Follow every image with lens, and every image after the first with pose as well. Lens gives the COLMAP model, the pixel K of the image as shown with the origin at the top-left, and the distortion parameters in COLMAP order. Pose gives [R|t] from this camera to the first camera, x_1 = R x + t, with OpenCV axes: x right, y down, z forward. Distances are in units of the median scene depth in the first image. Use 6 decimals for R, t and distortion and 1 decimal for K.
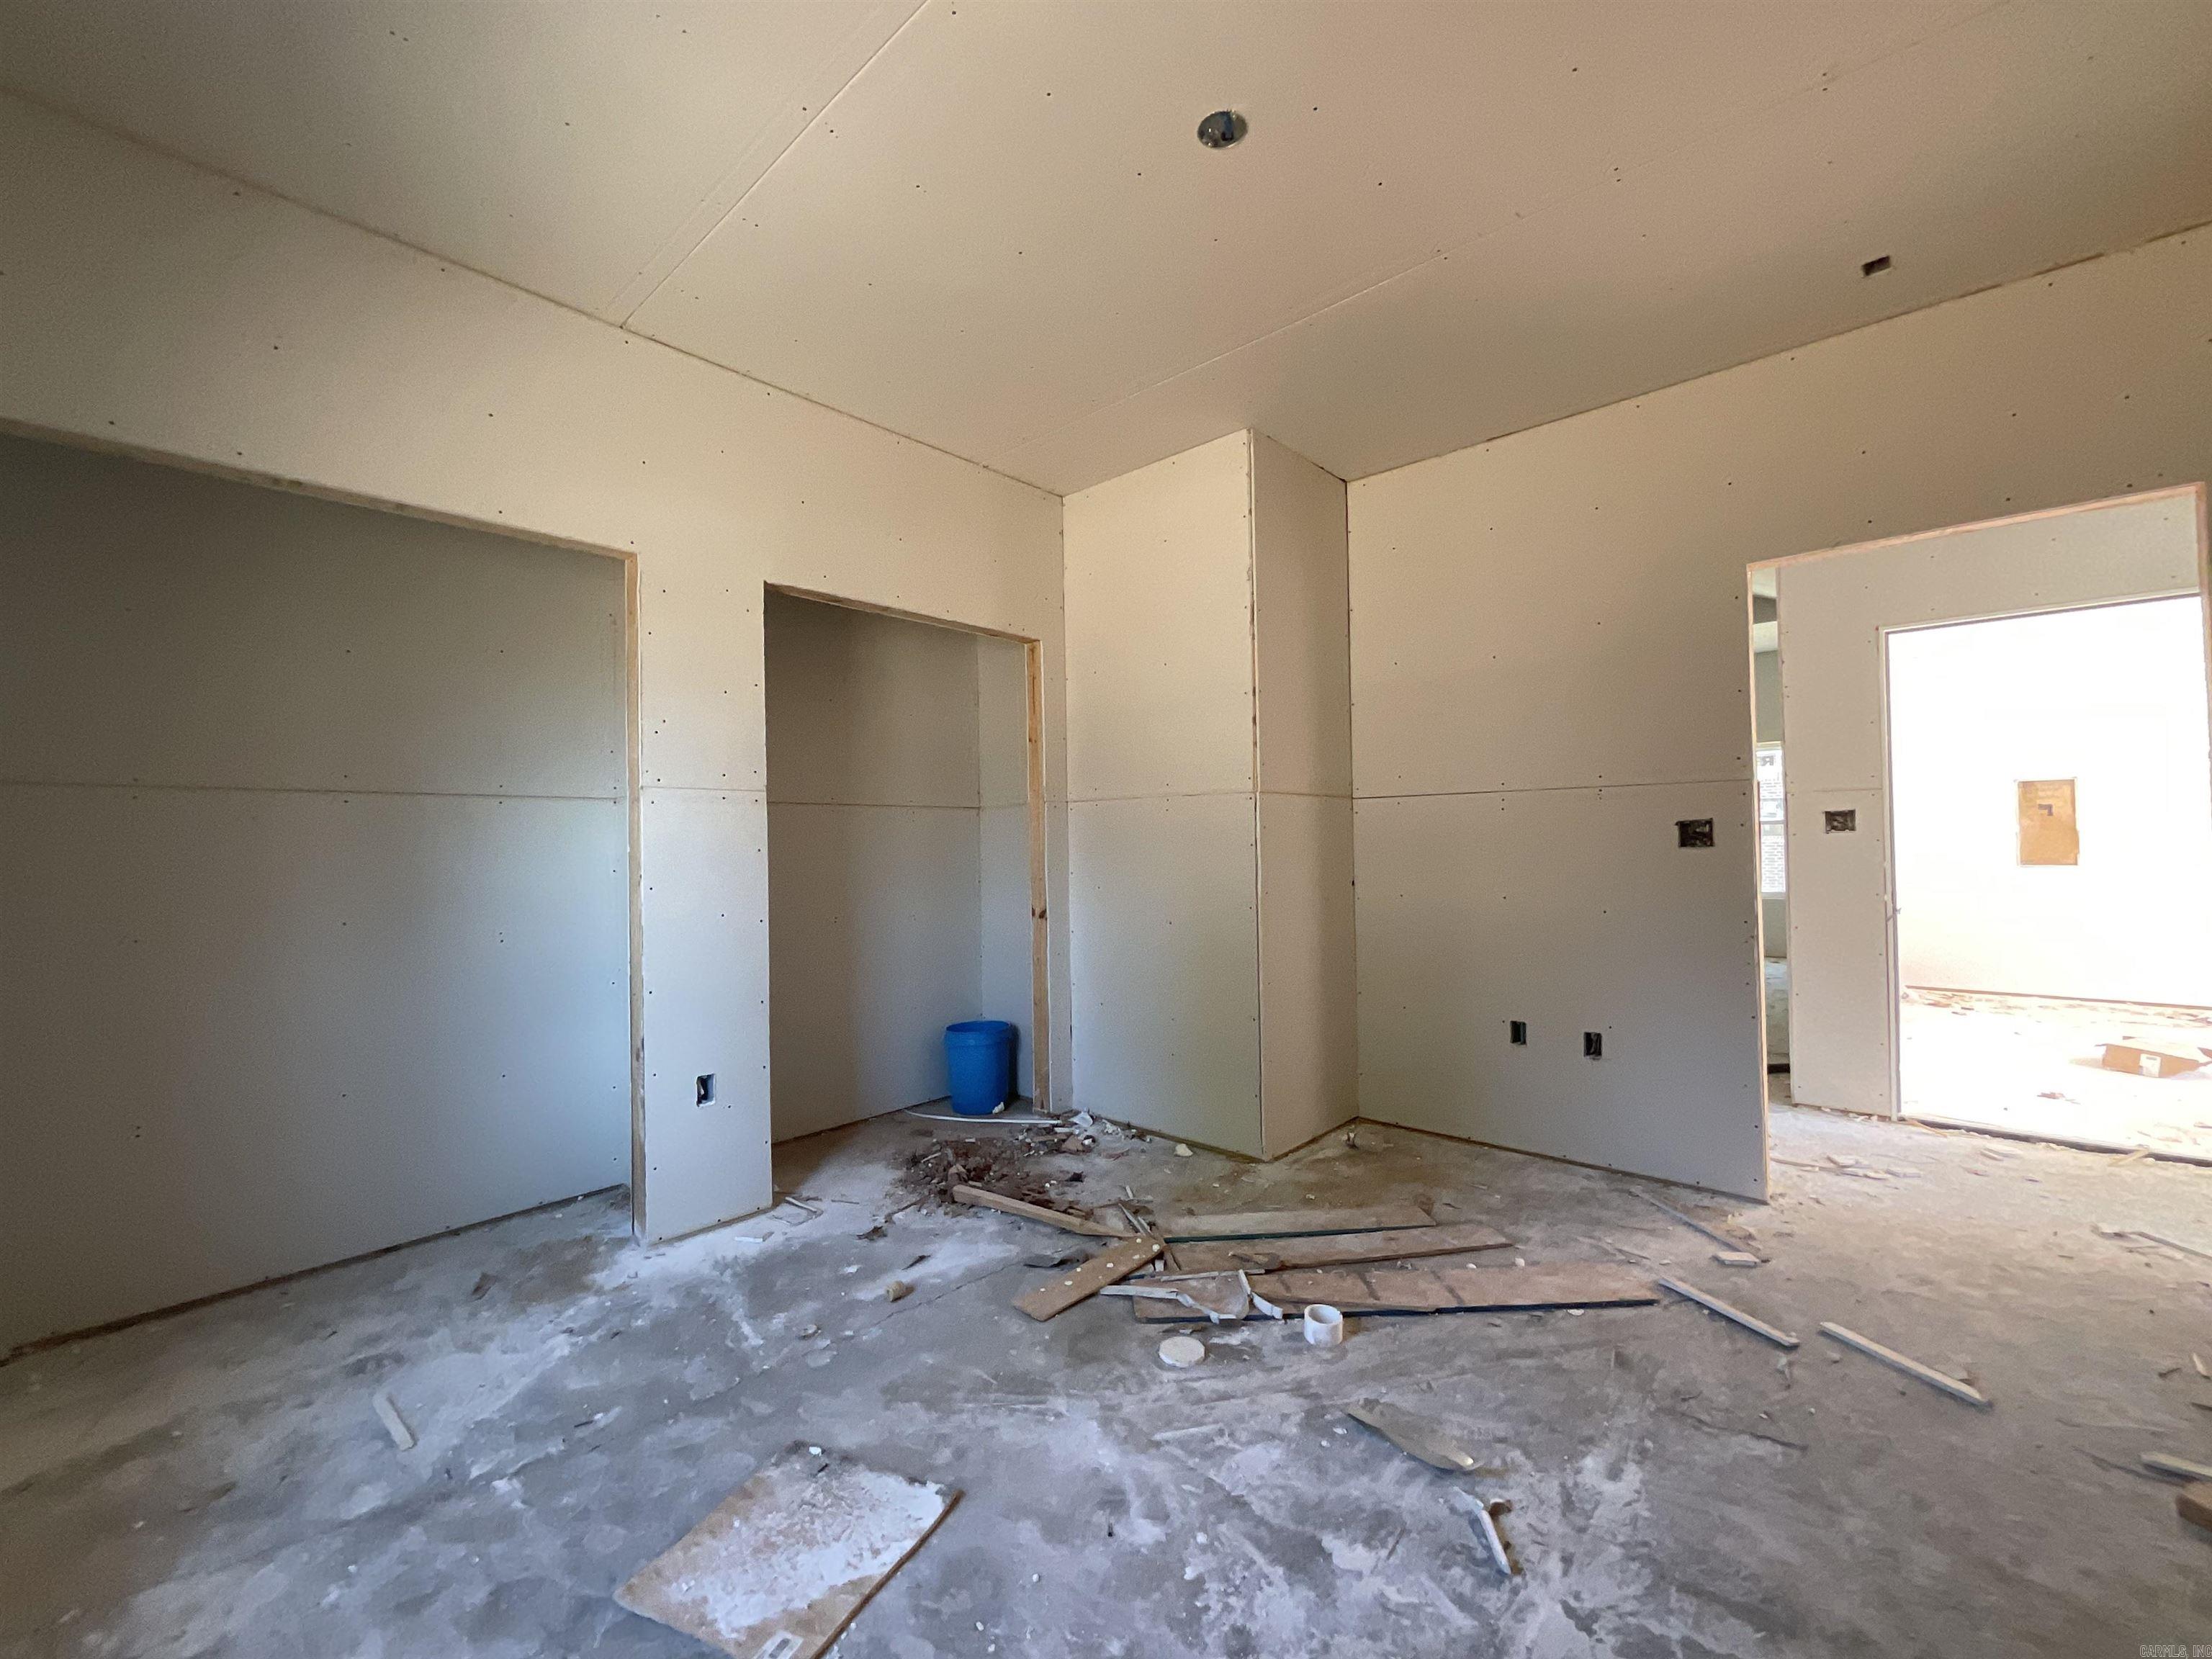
lens RADIAL K [[894.0, 0, 1108.2], [0, 894.0, 826.2], [0, 0, 1]] dist [0.012194, 0.000147]
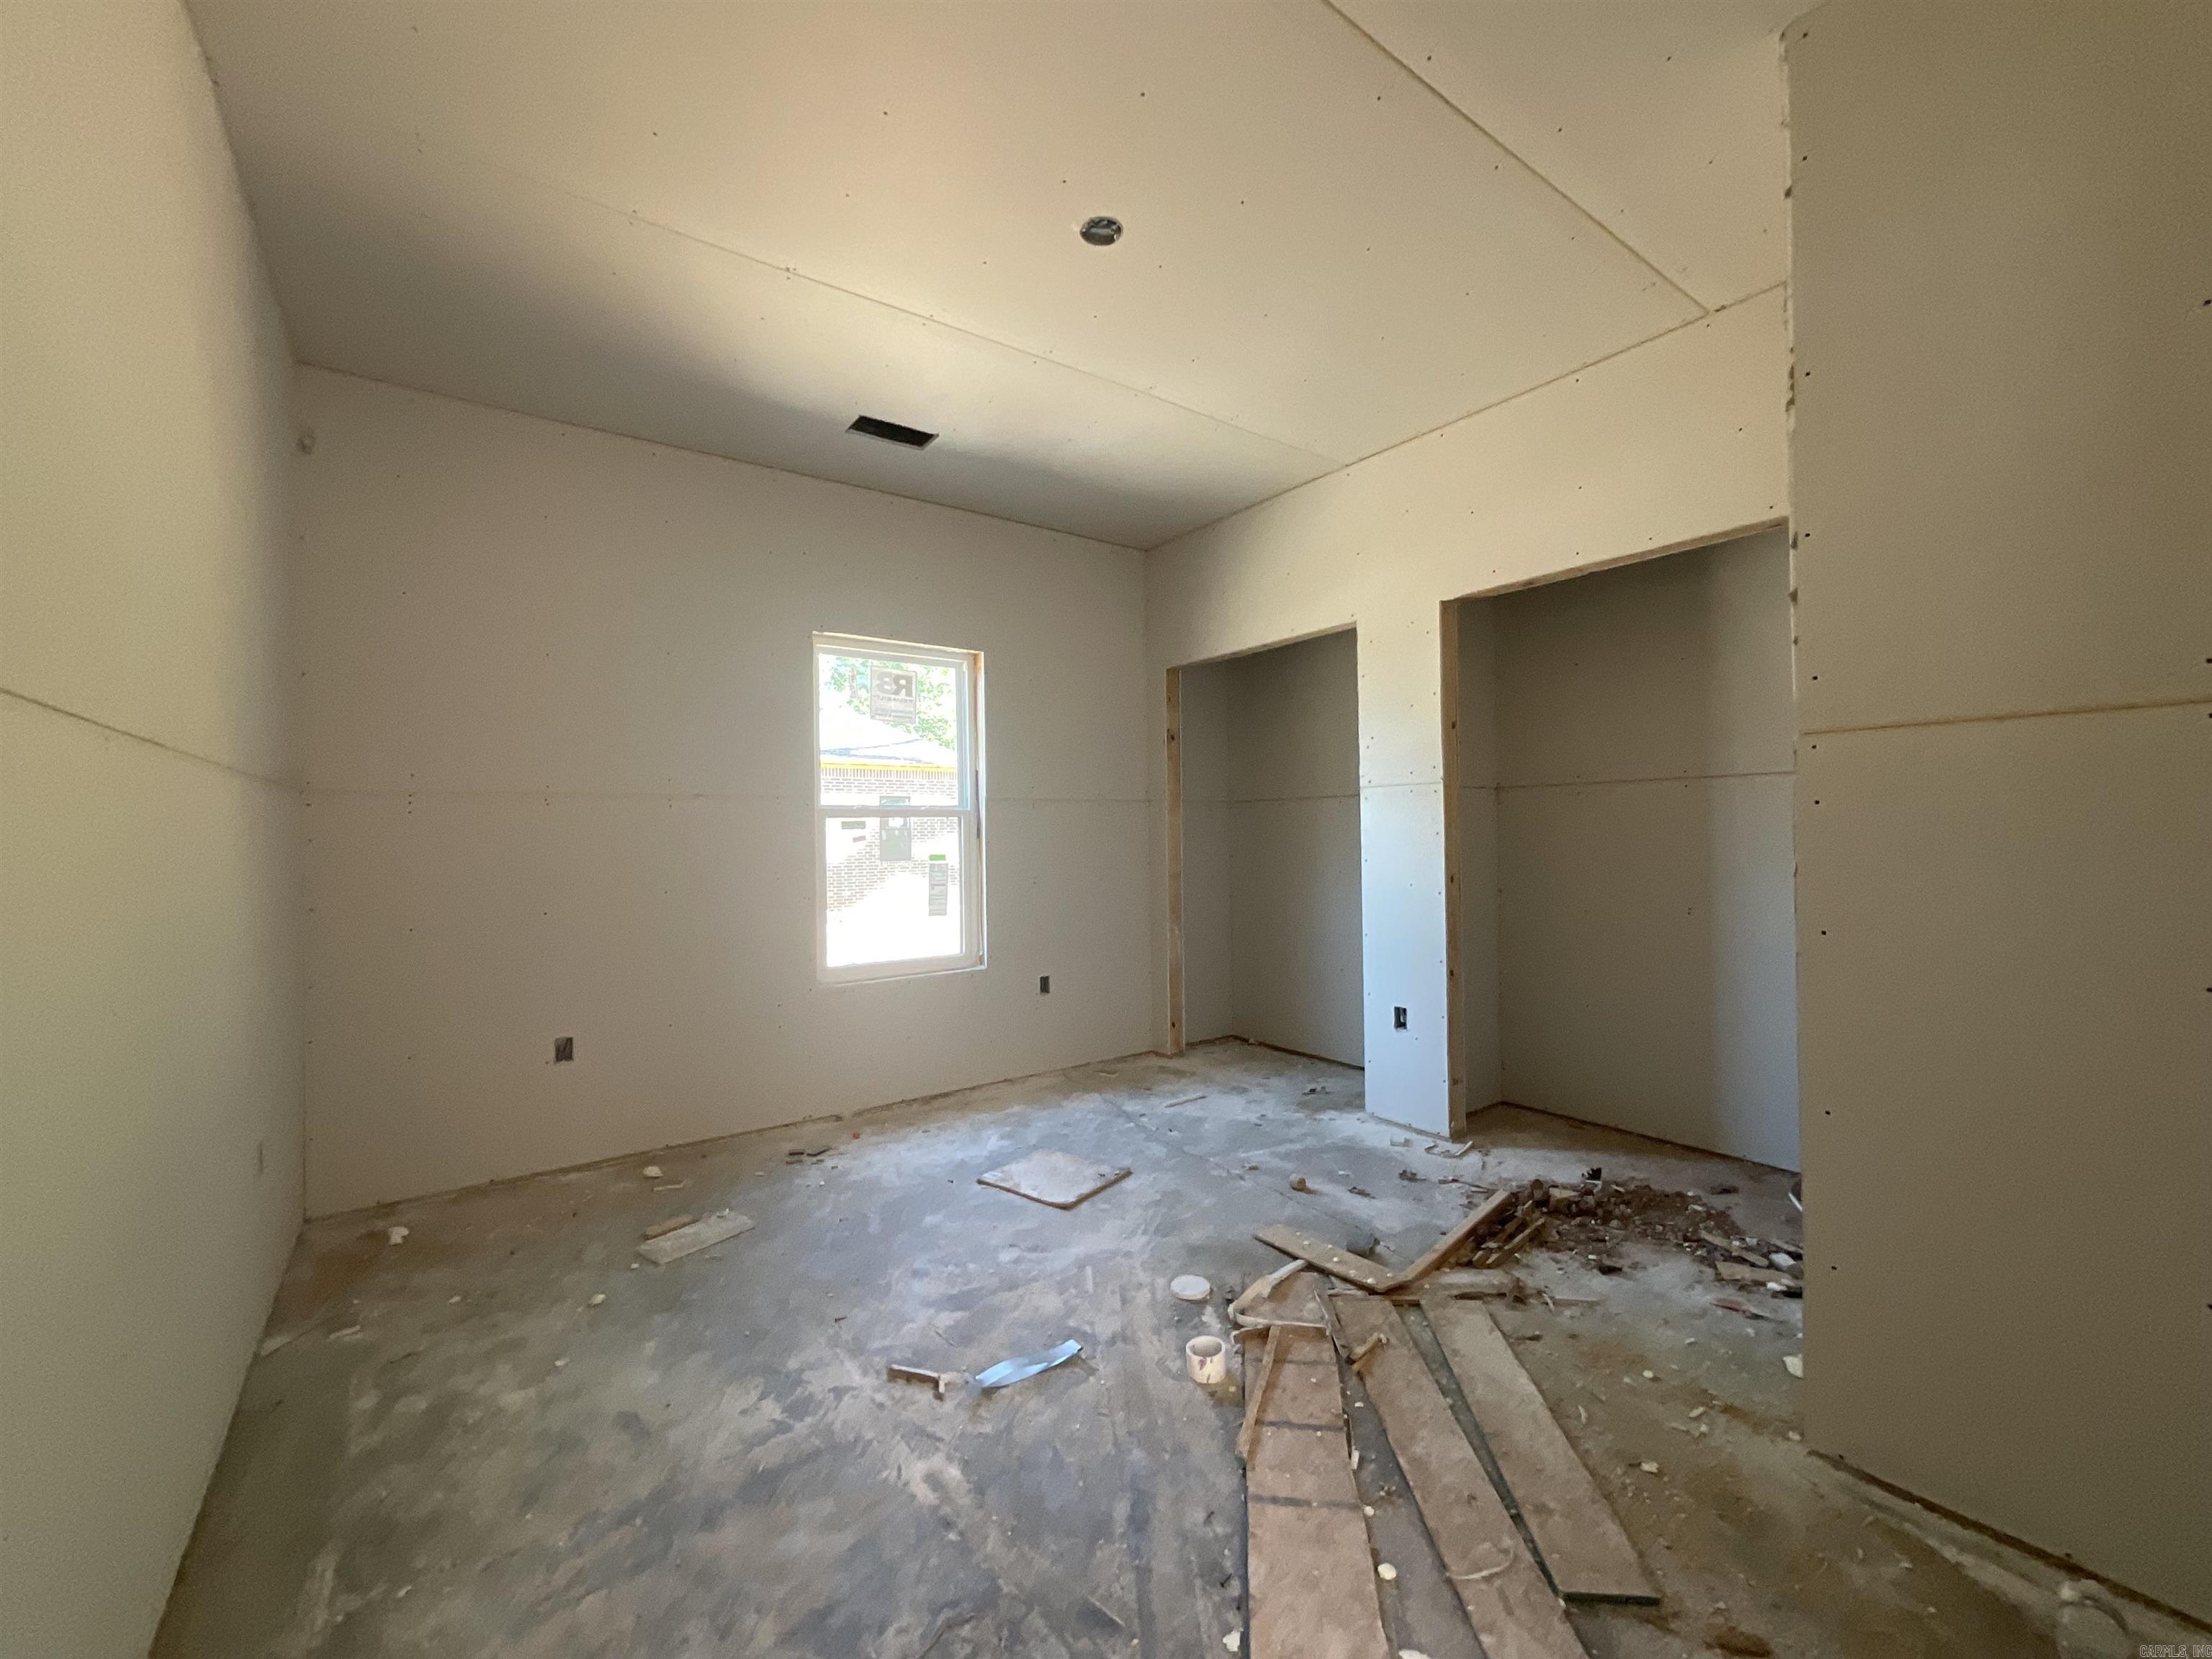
lens RADIAL K [[894.0, 0, 1104.0], [0, 894.0, 822.4], [0, 0, 1]] dist [0.012194, 0.000147]
pose [[-0.203990, 0.001053, -0.978972, 1.297725], [0.048846, 0.998765, -0.009104, 0.001496], [0.977754, -0.049676, -0.203789, 1.232158]]
